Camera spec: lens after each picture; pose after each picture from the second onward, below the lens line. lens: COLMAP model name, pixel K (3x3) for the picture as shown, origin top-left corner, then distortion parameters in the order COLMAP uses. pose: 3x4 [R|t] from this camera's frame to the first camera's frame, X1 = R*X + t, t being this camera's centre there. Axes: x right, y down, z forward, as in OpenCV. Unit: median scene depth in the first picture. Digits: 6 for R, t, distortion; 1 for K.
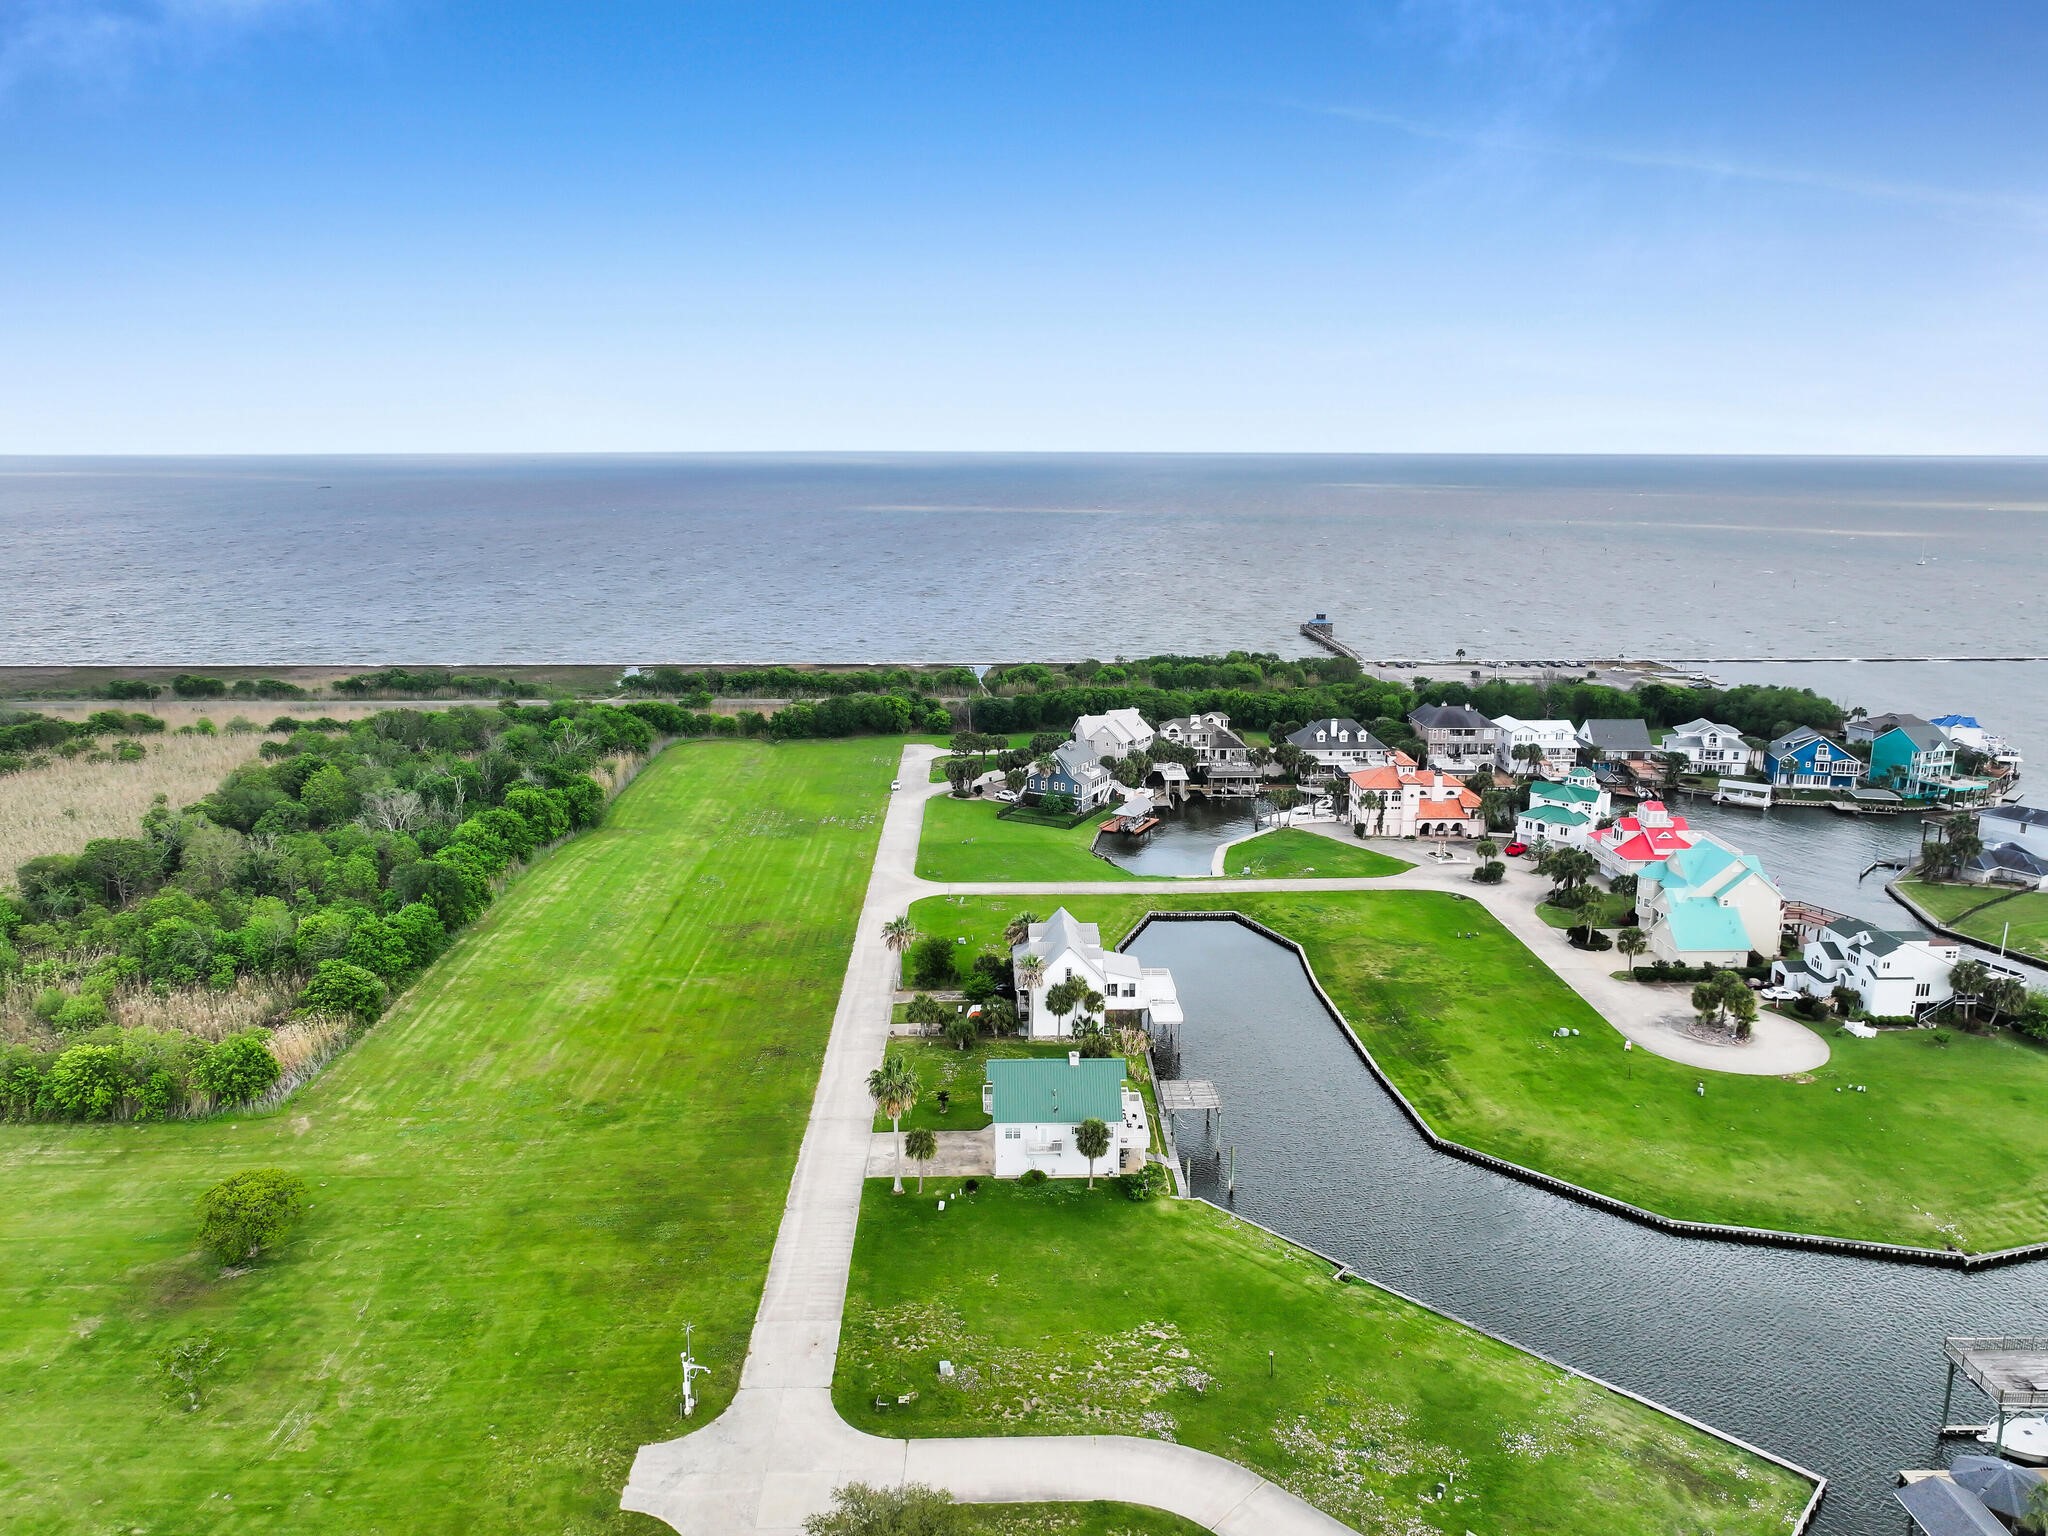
lens RADIAL K [[1440.8, 0, 1024.5], [0, 1440.8, 766.7], [0, 0, 1]] dist [-0.001244, 0.018653]
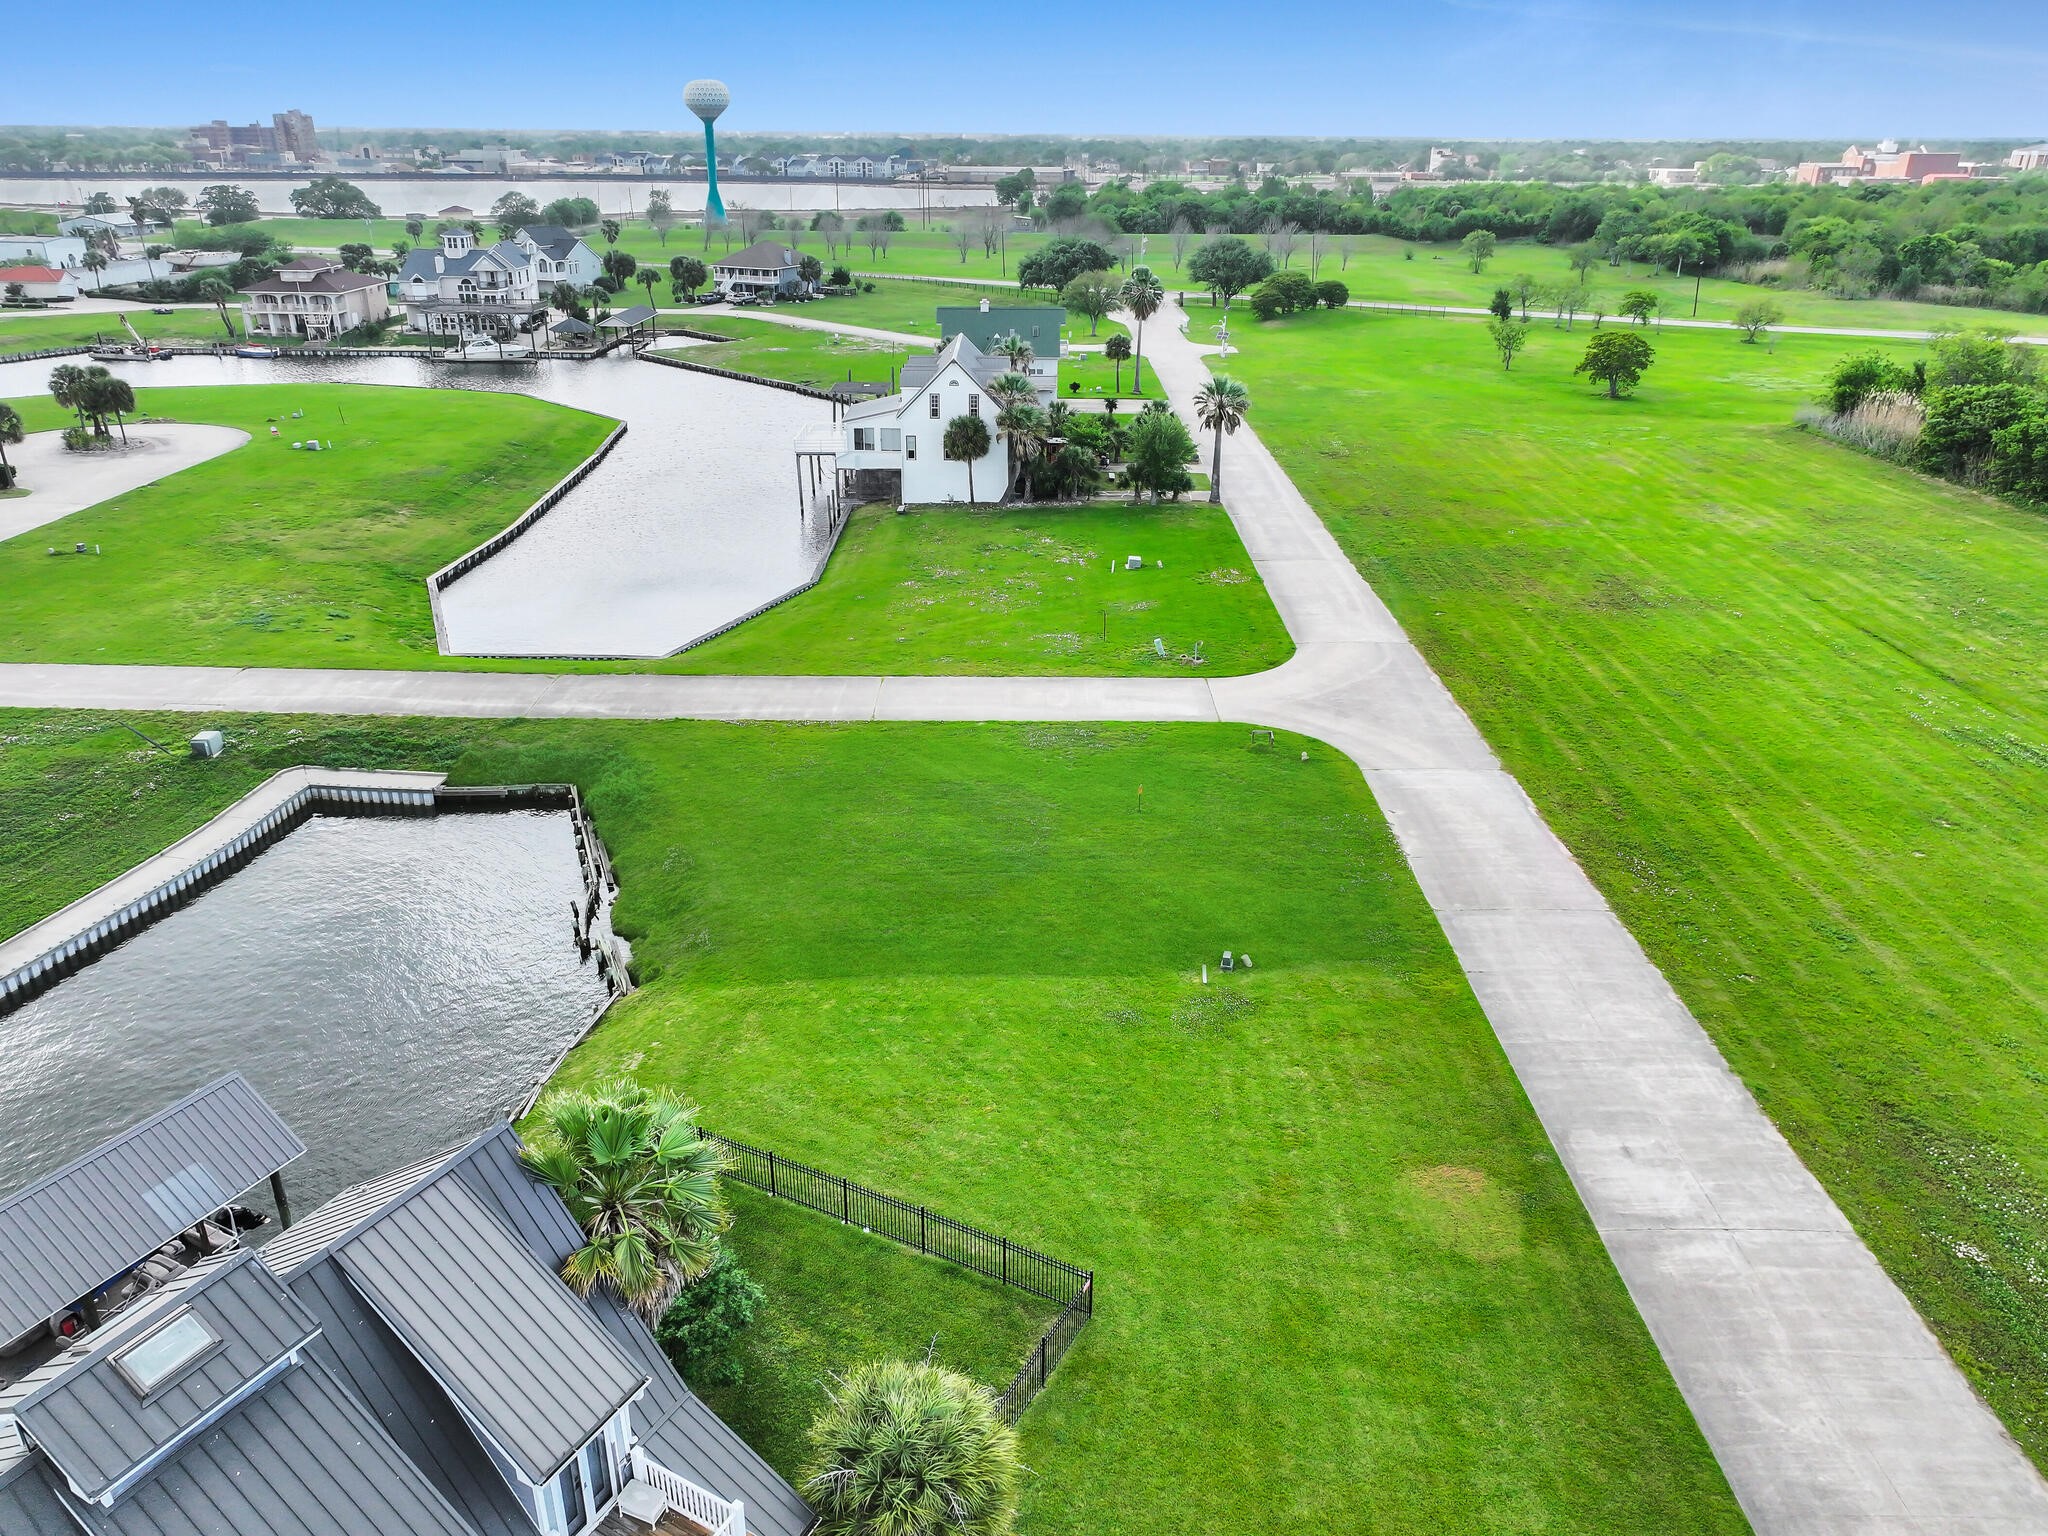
lens RADIAL K [[1440.8, 0, 1024.5], [0, 1440.8, 766.7], [0, 0, 1]] dist [-0.001244, 0.018653]
pose [[-0.999487, -0.018777, 0.025928, -0.015621], [0.000290, 0.804581, 0.593843, -0.086367], [-0.032012, 0.593546, -0.804163, 1.095932]]
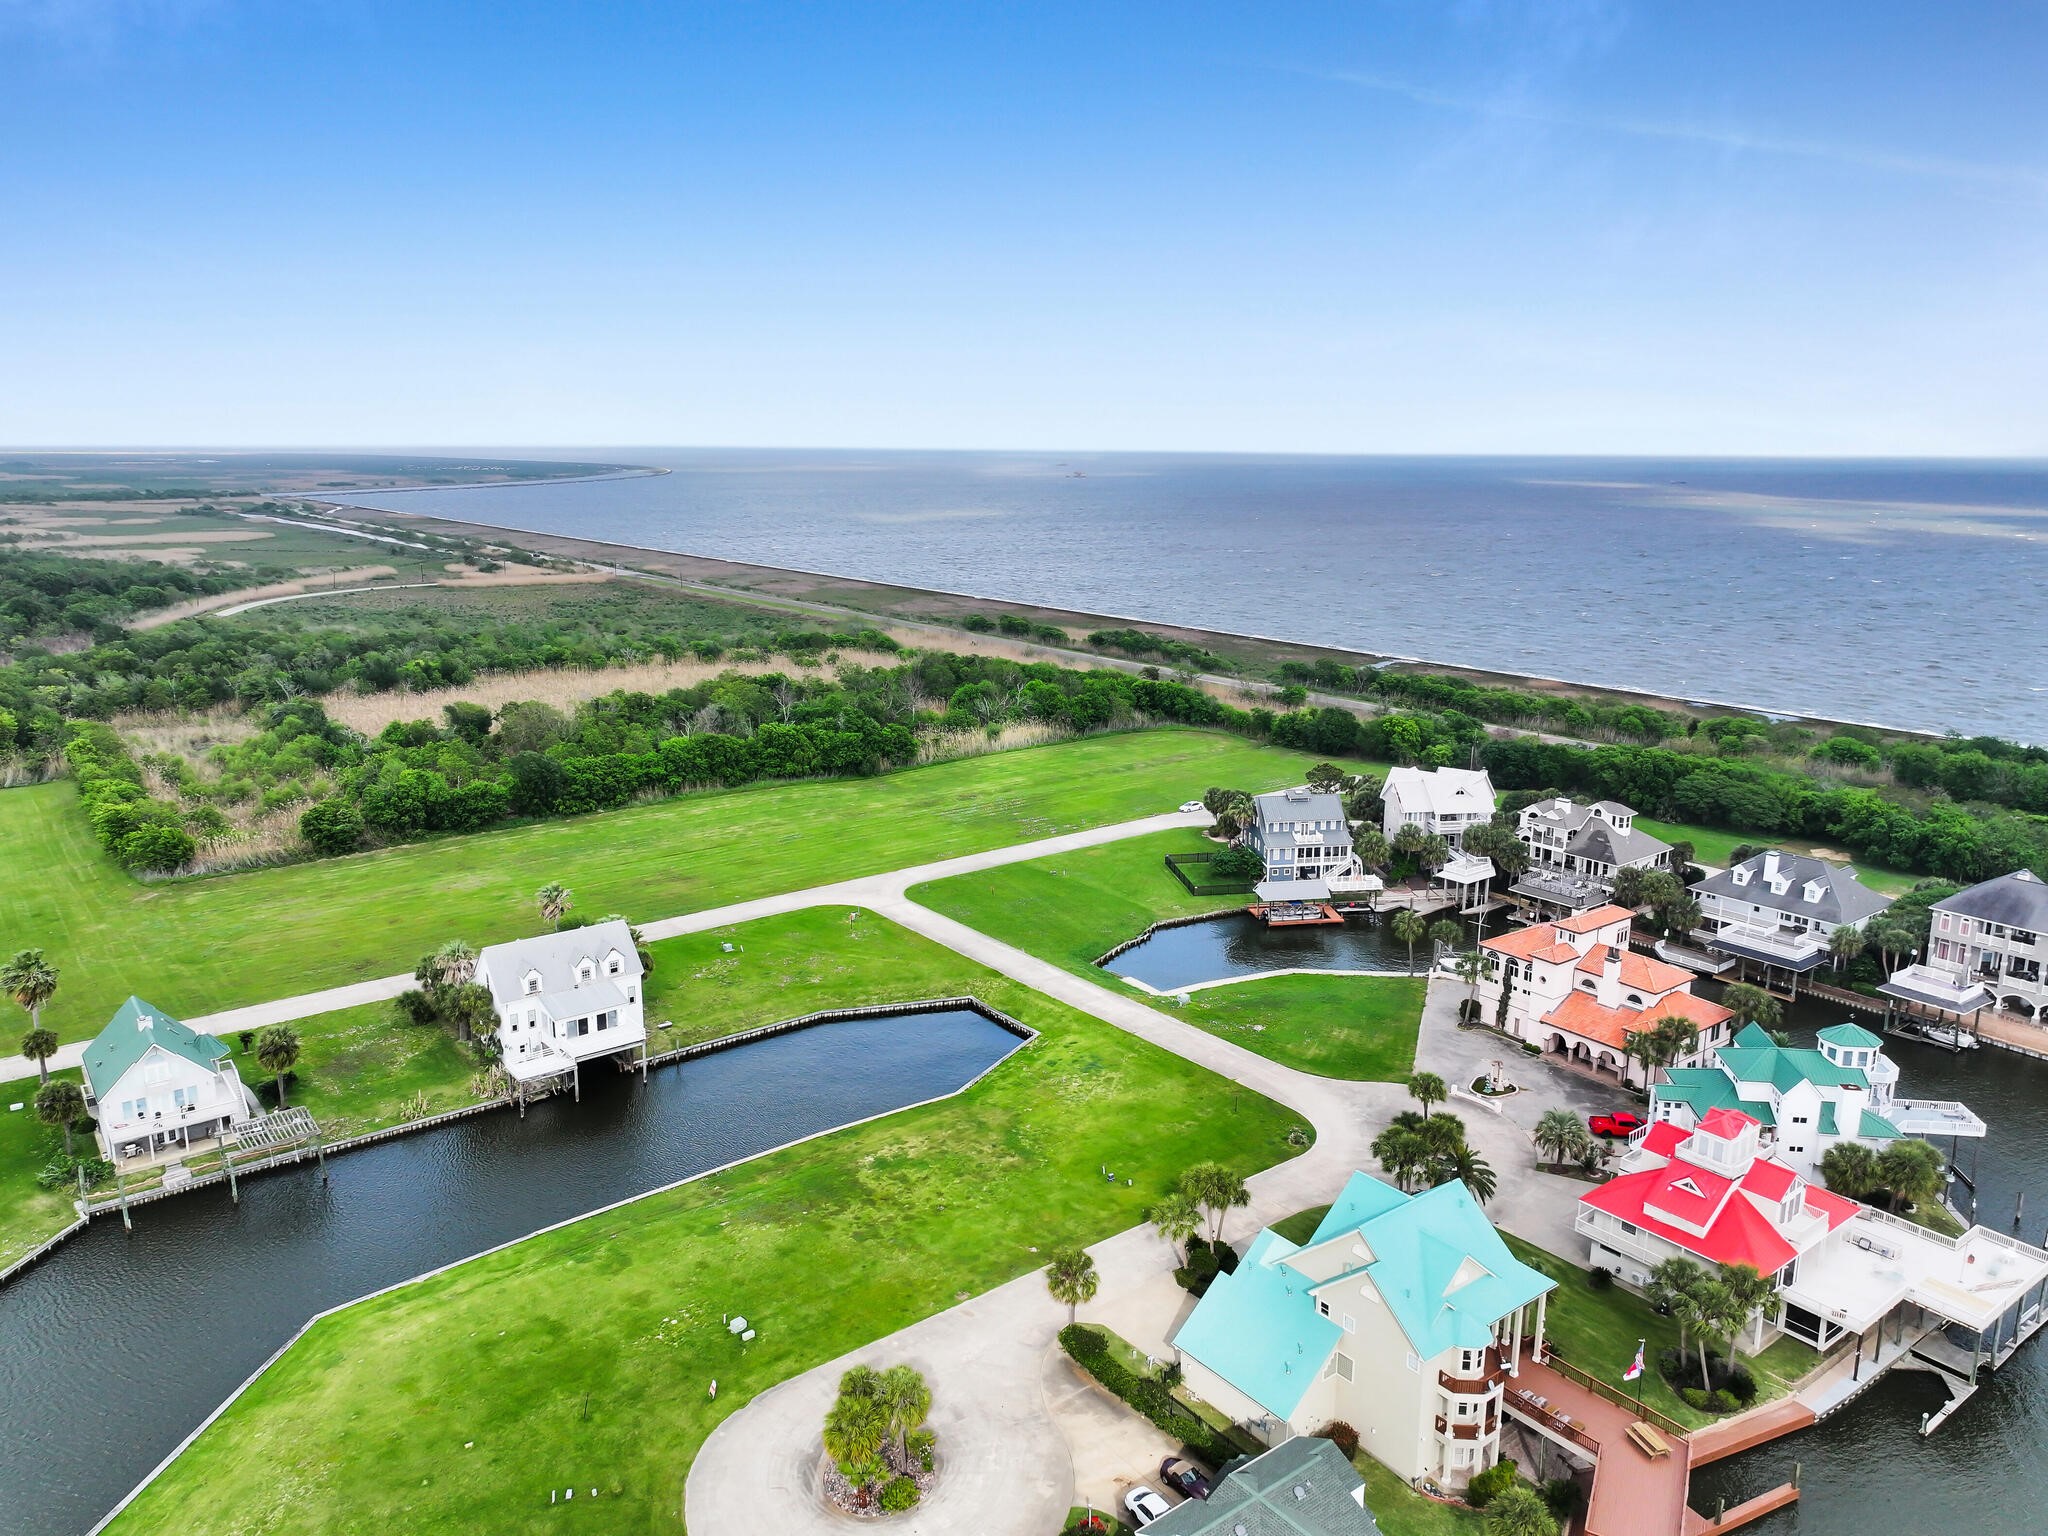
lens RADIAL K [[1440.8, 0, 1024.5], [0, 1440.8, 766.7], [0, 0, 1]] dist [-0.001244, 0.018653]
pose [[0.590741, 0.179899, -0.786550, 0.559499], [-0.179179, 0.979736, 0.089512, -0.074416], [0.786715, 0.088055, 0.611004, 0.456308]]
